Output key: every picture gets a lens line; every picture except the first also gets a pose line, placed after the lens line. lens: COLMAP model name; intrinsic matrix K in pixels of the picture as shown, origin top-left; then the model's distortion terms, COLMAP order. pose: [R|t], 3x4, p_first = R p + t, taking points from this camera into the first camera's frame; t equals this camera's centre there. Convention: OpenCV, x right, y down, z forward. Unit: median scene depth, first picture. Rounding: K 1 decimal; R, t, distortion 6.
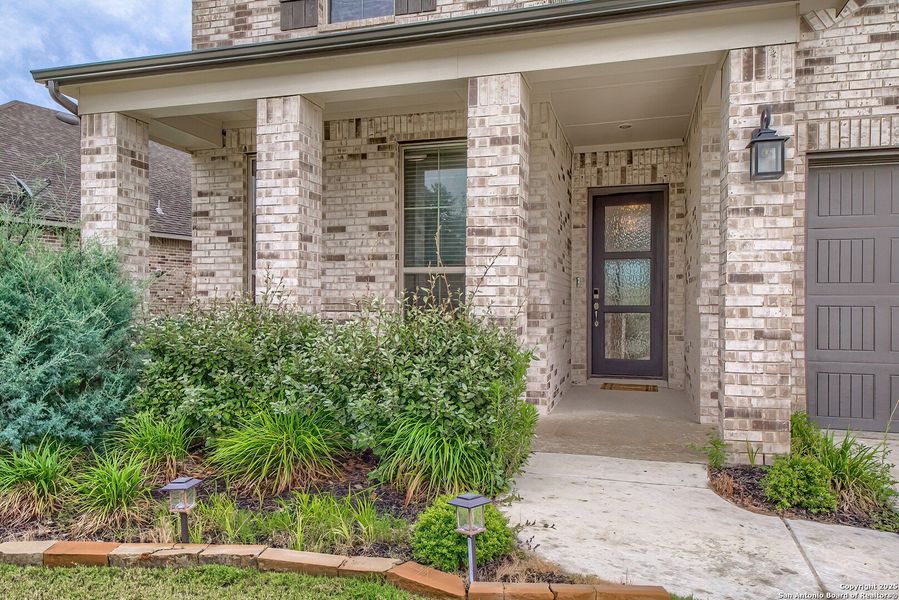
lens RADIAL K [[619.1, 0, 449.5], [0, 619.1, 300.0], [0, 0, 1]] dist [0.050299, -0.000600]
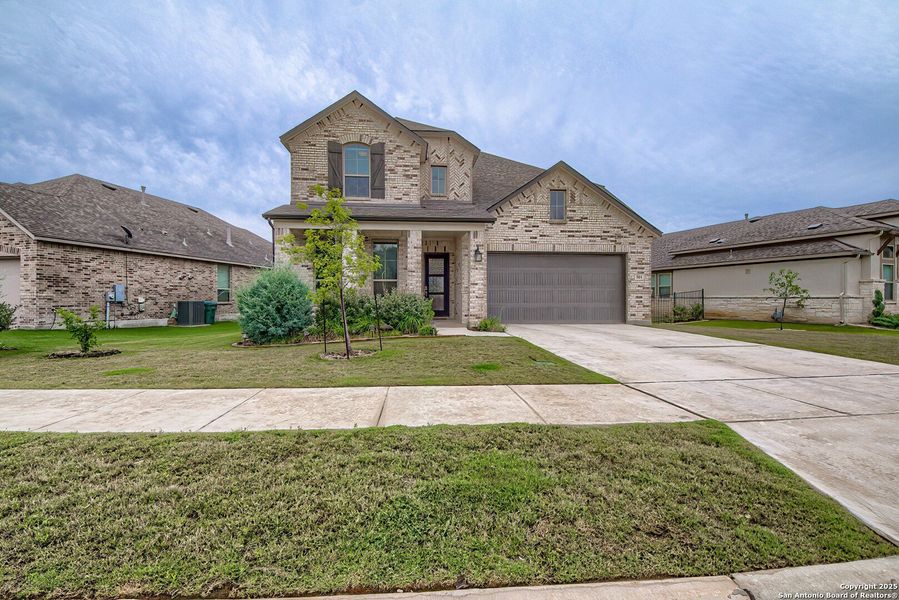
lens RADIAL K [[374.6, 0, 432.2], [0, 374.6, 301.1], [0, 0, 1]] dist [-0.001331, -0.000013]
pose [[0.938230, -0.008362, 0.345911, -0.547182], [0.001970, 0.999821, 0.018827, 0.026415], [-0.346006, -0.016983, 0.938078, -1.046773]]
